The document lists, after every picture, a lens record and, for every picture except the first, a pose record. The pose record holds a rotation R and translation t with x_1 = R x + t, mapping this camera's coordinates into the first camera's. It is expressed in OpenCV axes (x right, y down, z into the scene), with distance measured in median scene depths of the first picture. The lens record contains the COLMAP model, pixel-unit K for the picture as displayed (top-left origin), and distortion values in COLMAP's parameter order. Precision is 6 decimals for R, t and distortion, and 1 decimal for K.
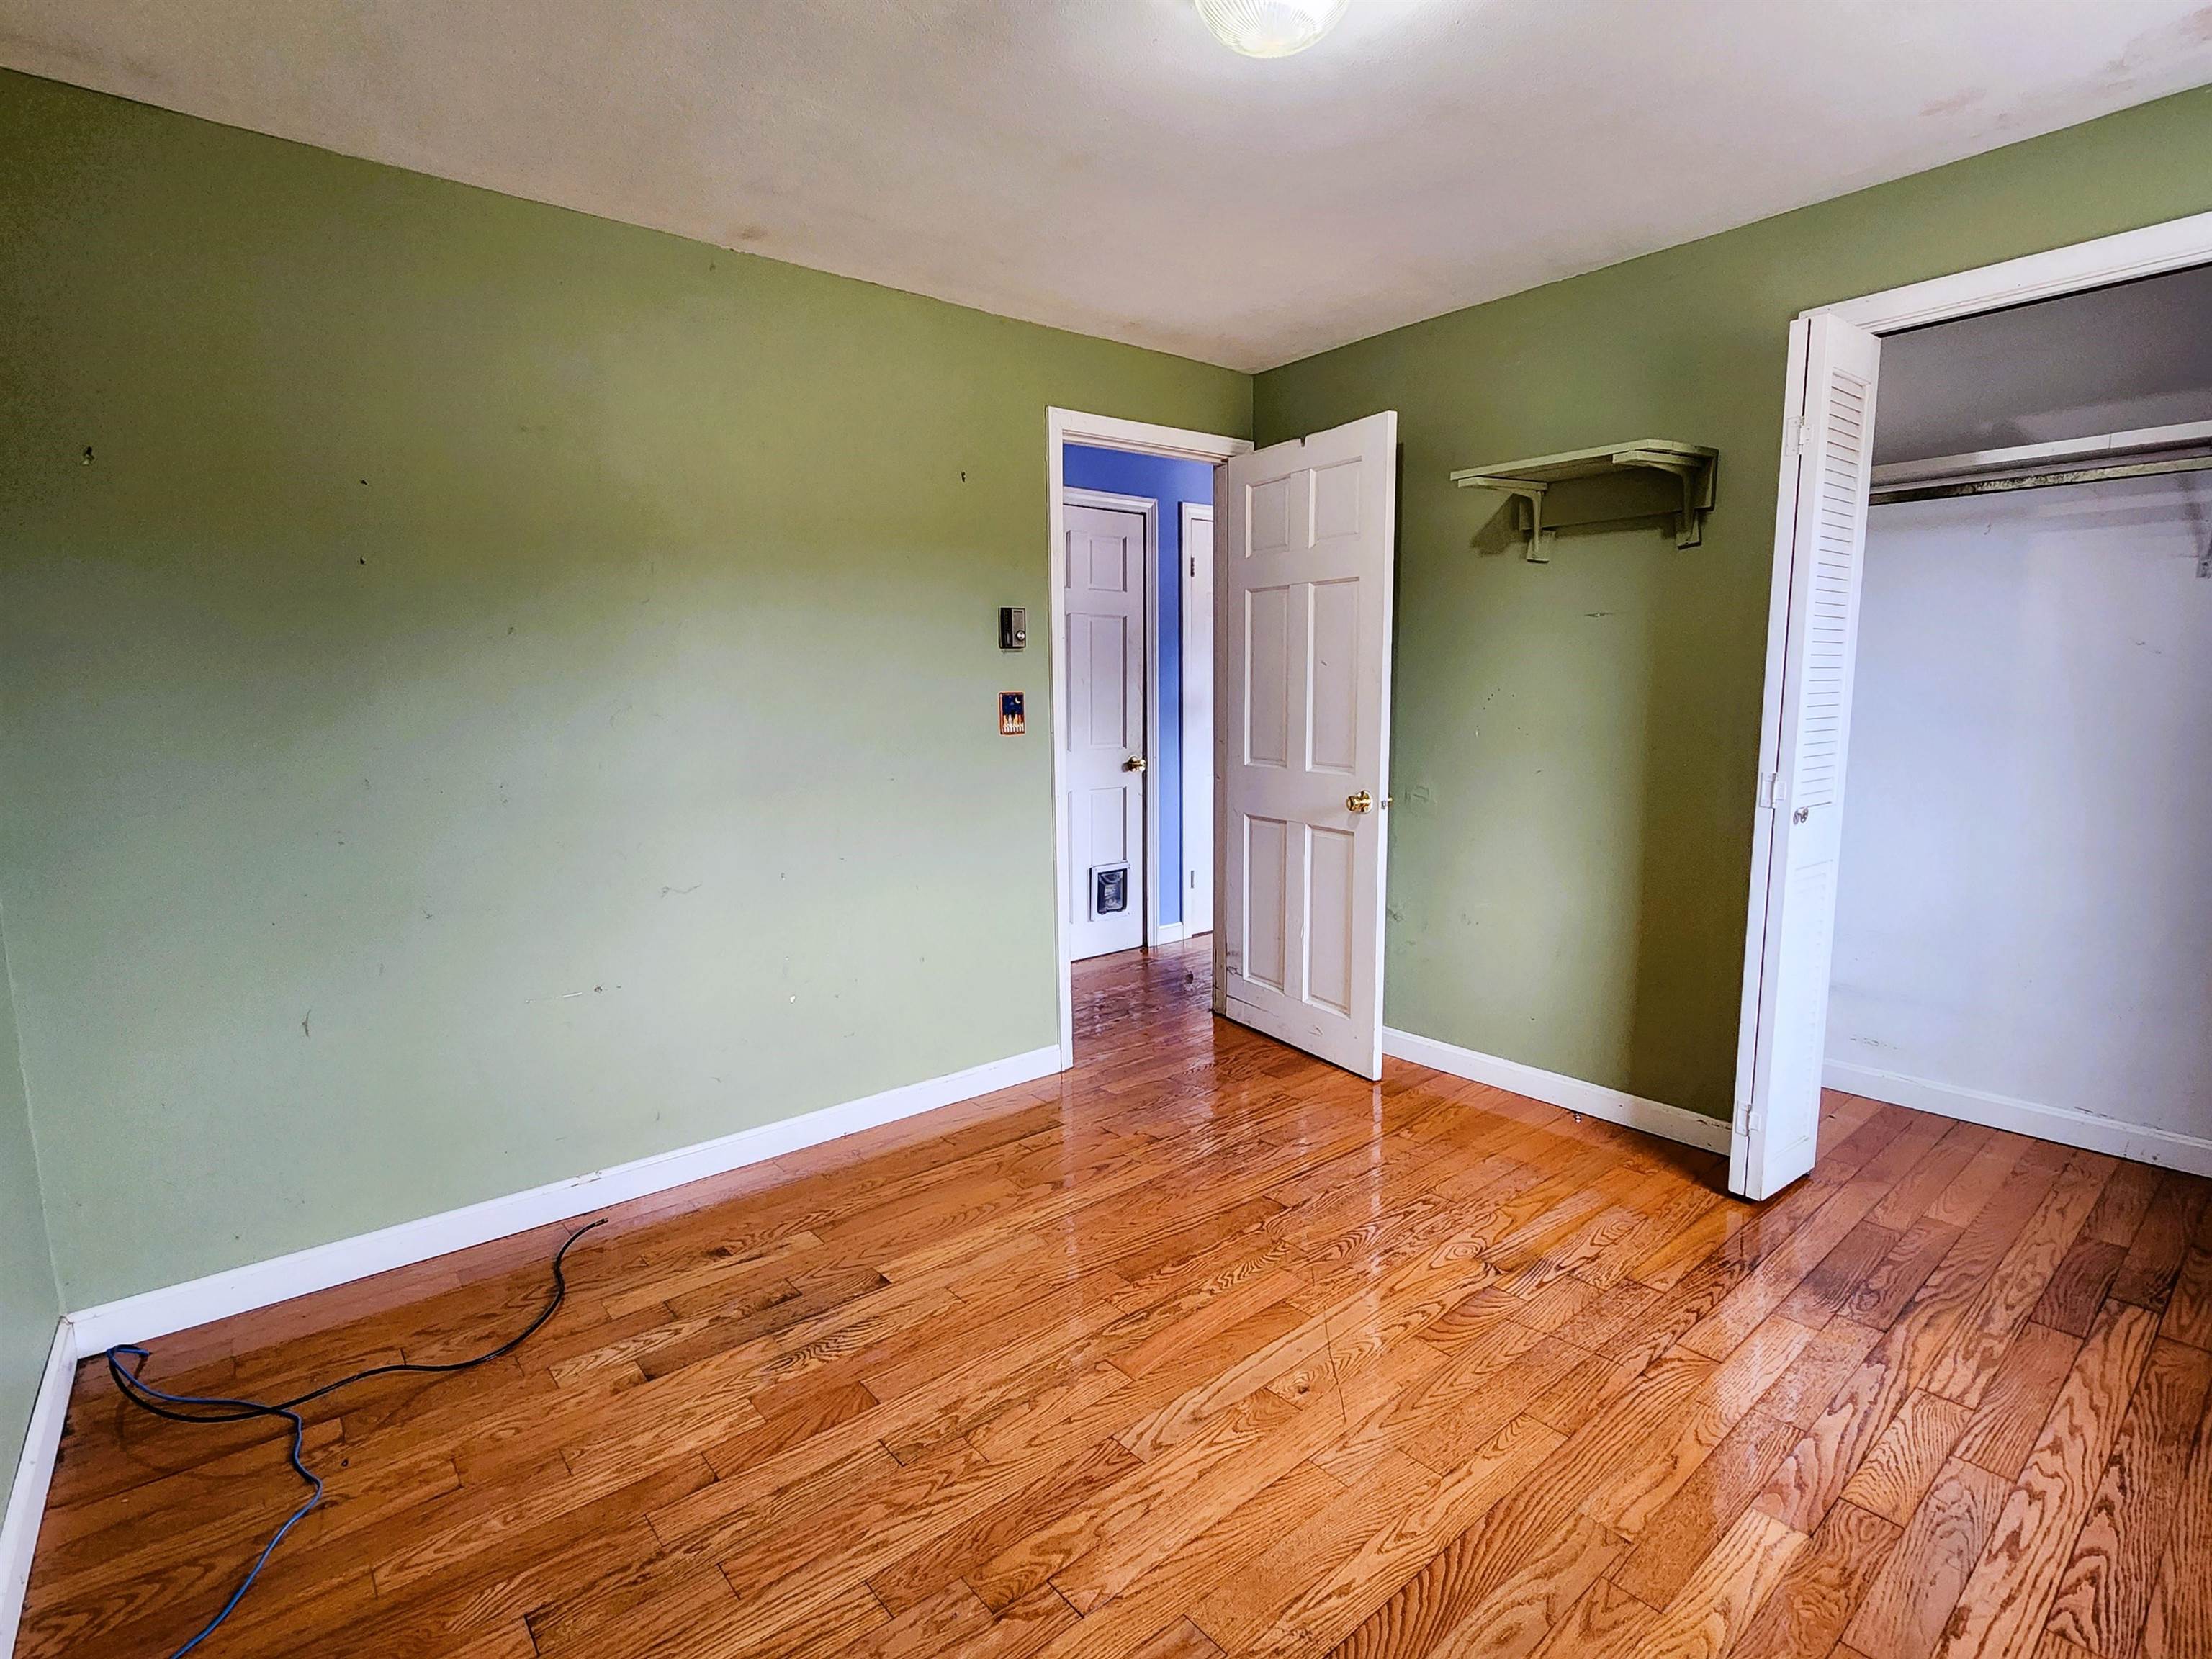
lens RADIAL K [[1079.3, 0, 1083.2], [0, 1079.3, 826.9], [0, 0, 1]] dist [0.008915, -0.000545]
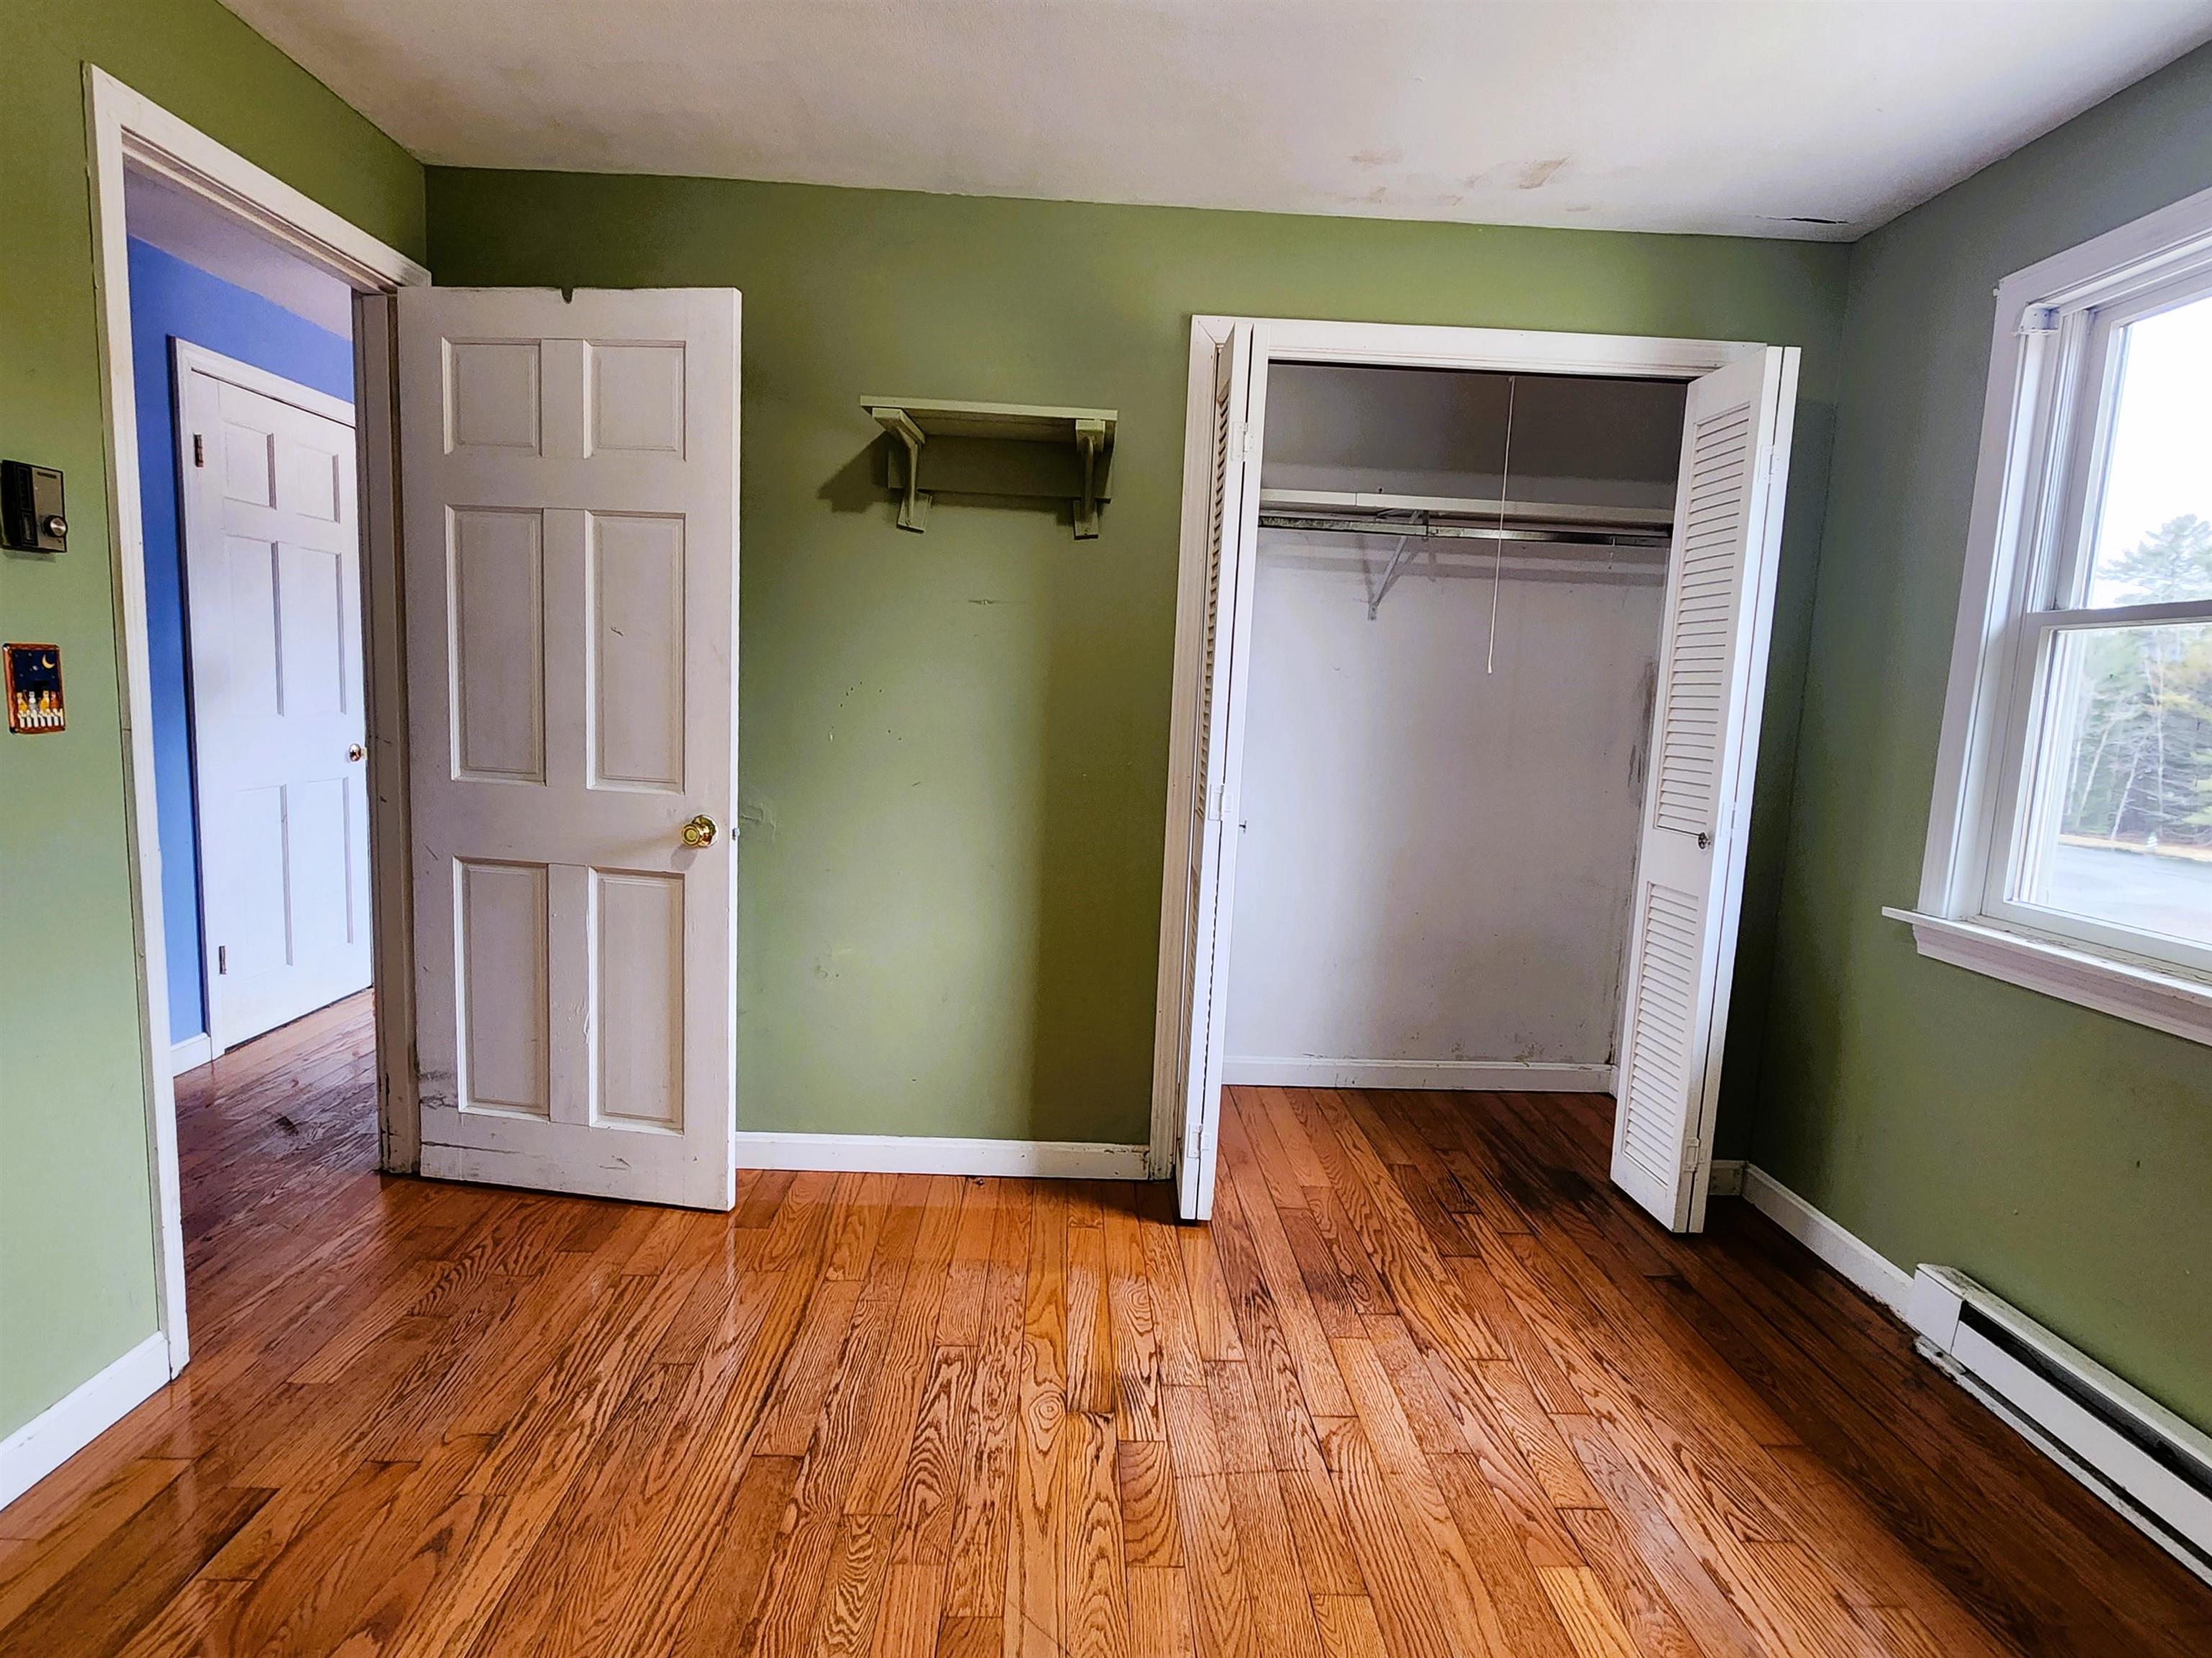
lens RADIAL K [[1174.4, 0, 1102.6], [0, 1174.4, 825.4], [0, 0, 1]] dist [0.004555, 0.000002]
pose [[0.612794, -0.055794, 0.788271, -0.226741], [0.052430, 0.998177, 0.029893, -0.042969], [-0.788502, 0.023011, 0.614602, 0.371403]]
